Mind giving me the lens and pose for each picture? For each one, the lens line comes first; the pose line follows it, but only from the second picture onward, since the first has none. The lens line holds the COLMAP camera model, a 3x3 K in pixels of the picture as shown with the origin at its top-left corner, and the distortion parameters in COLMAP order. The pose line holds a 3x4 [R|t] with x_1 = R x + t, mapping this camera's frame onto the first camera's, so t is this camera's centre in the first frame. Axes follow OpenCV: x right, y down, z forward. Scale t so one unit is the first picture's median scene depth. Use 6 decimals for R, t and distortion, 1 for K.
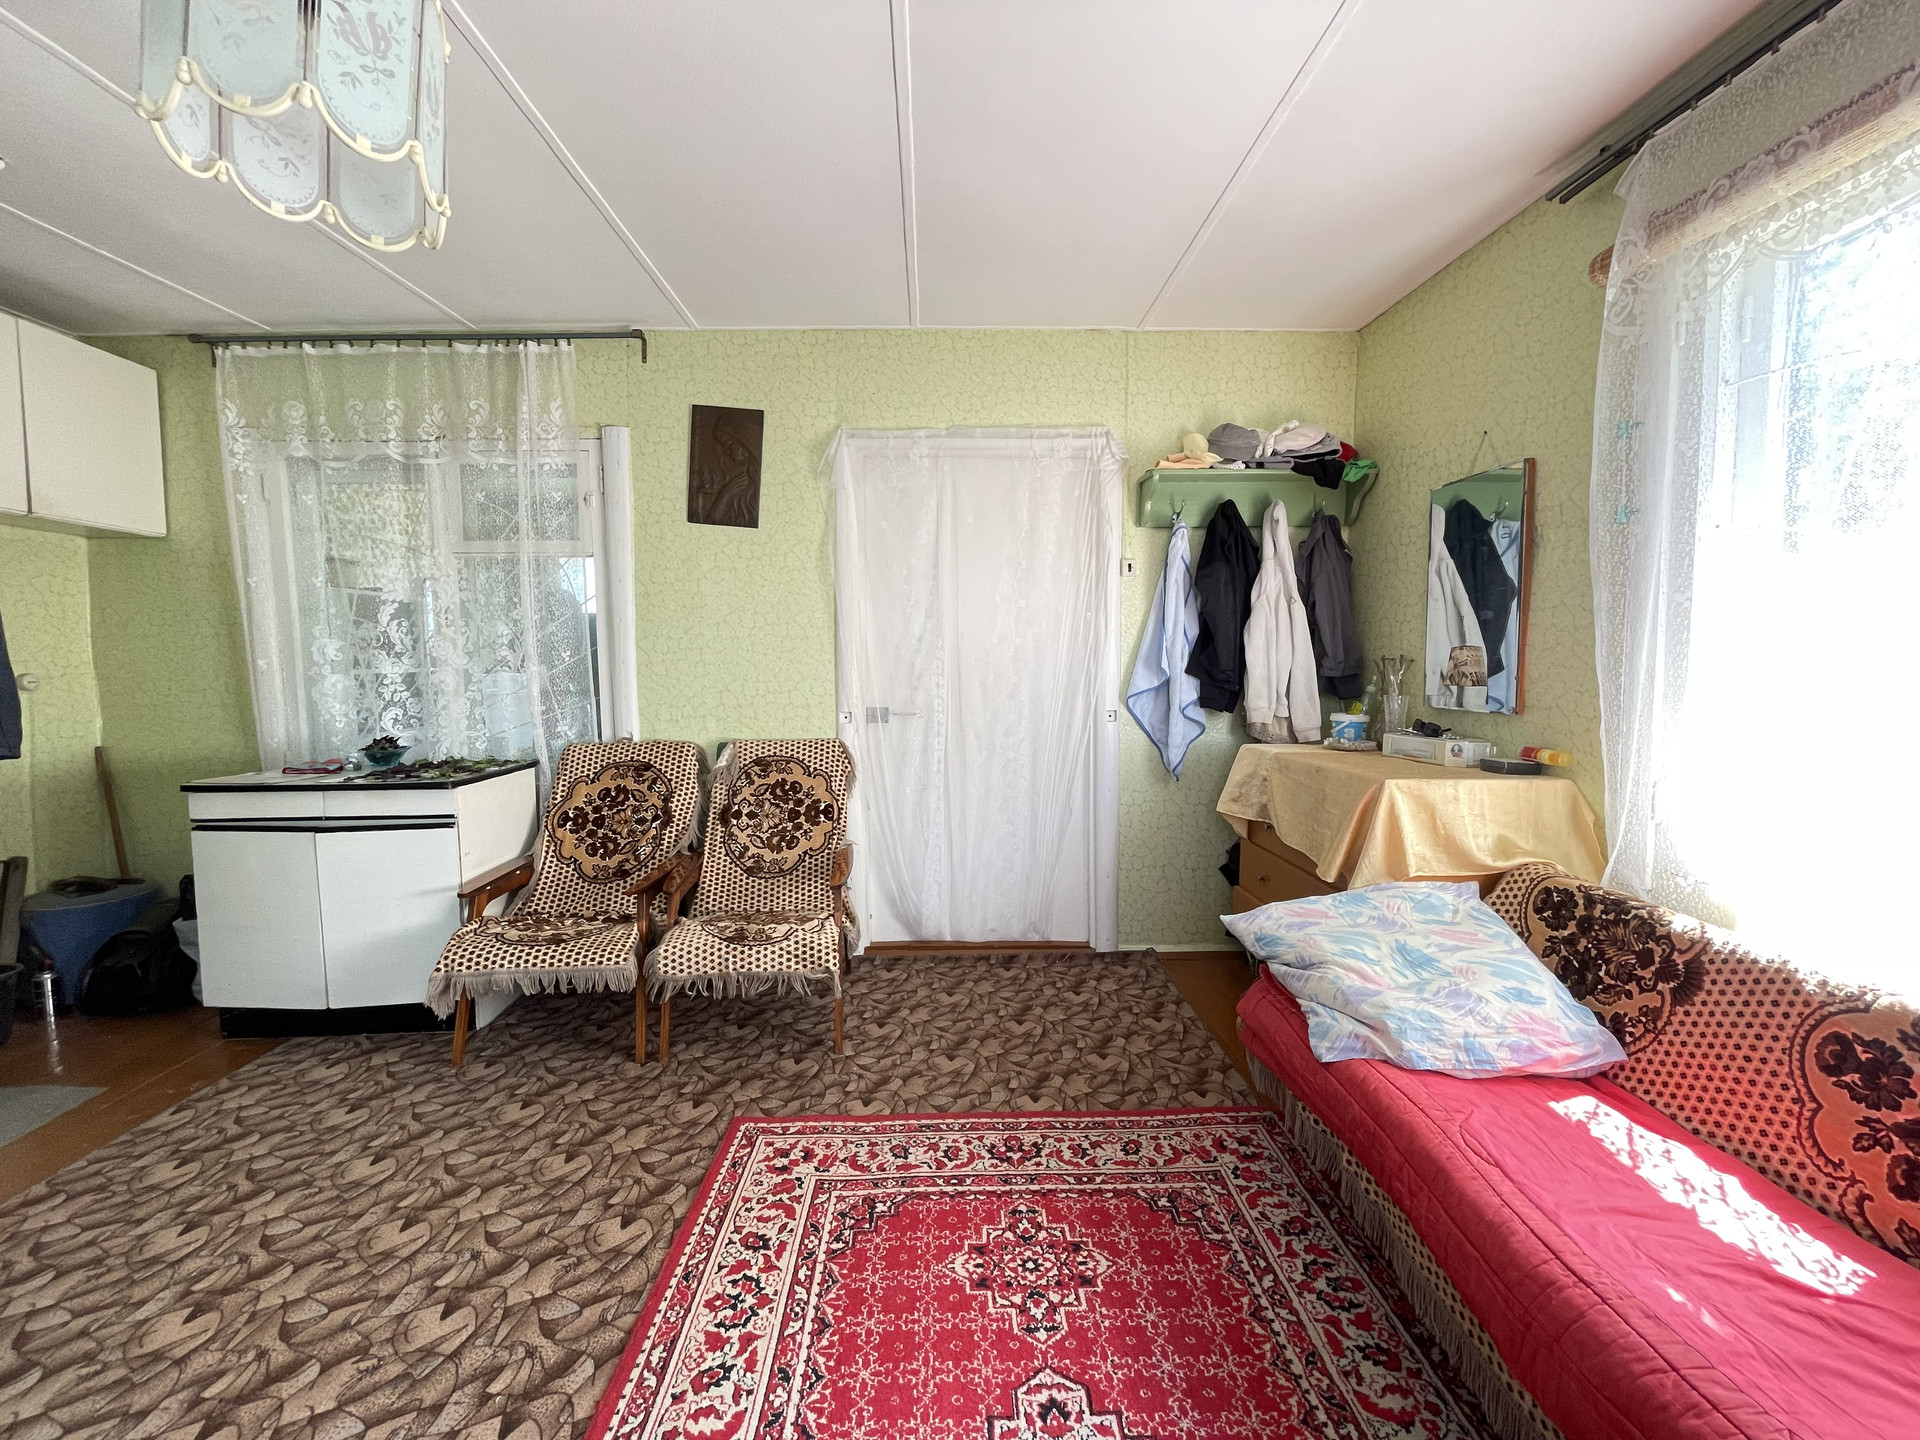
lens RADIAL K [[780.2, 0, 965.4], [0, 780.2, 714.9], [0, 0, 1]] dist [-0.003976, 0.000604]
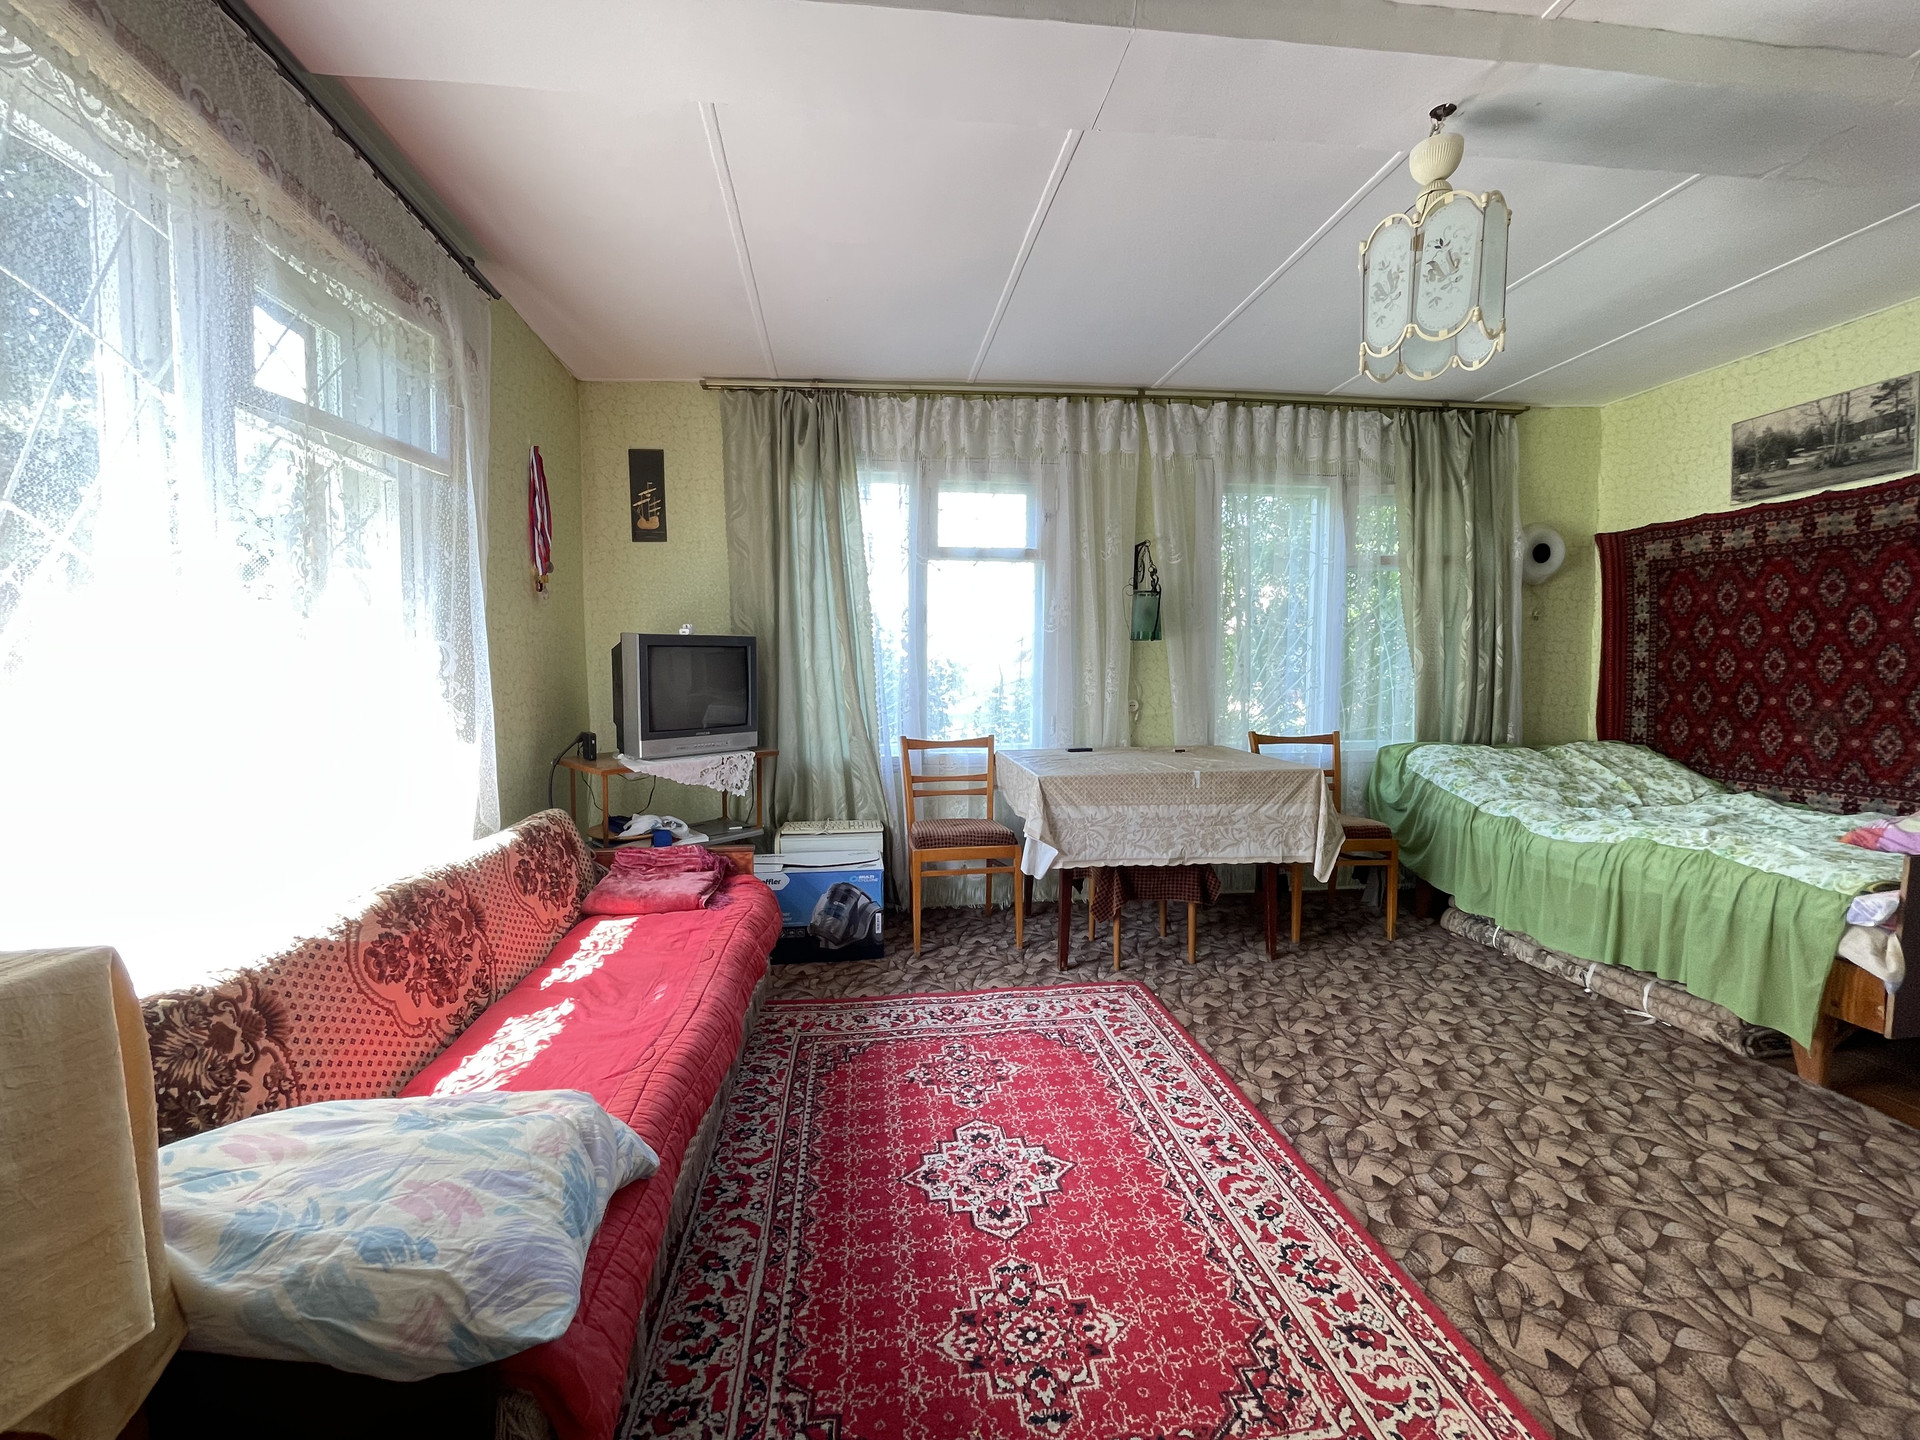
lens RADIAL K [[780.2, 0, 961.0], [0, 780.2, 717.6], [0, 0, 1]] dist [-0.003976, 0.000604]
pose [[-0.995628, 0.015785, -0.092062, 0.231753], [0.004107, 0.992063, 0.125678, -0.084373], [0.093315, 0.124751, -0.987790, 1.775521]]
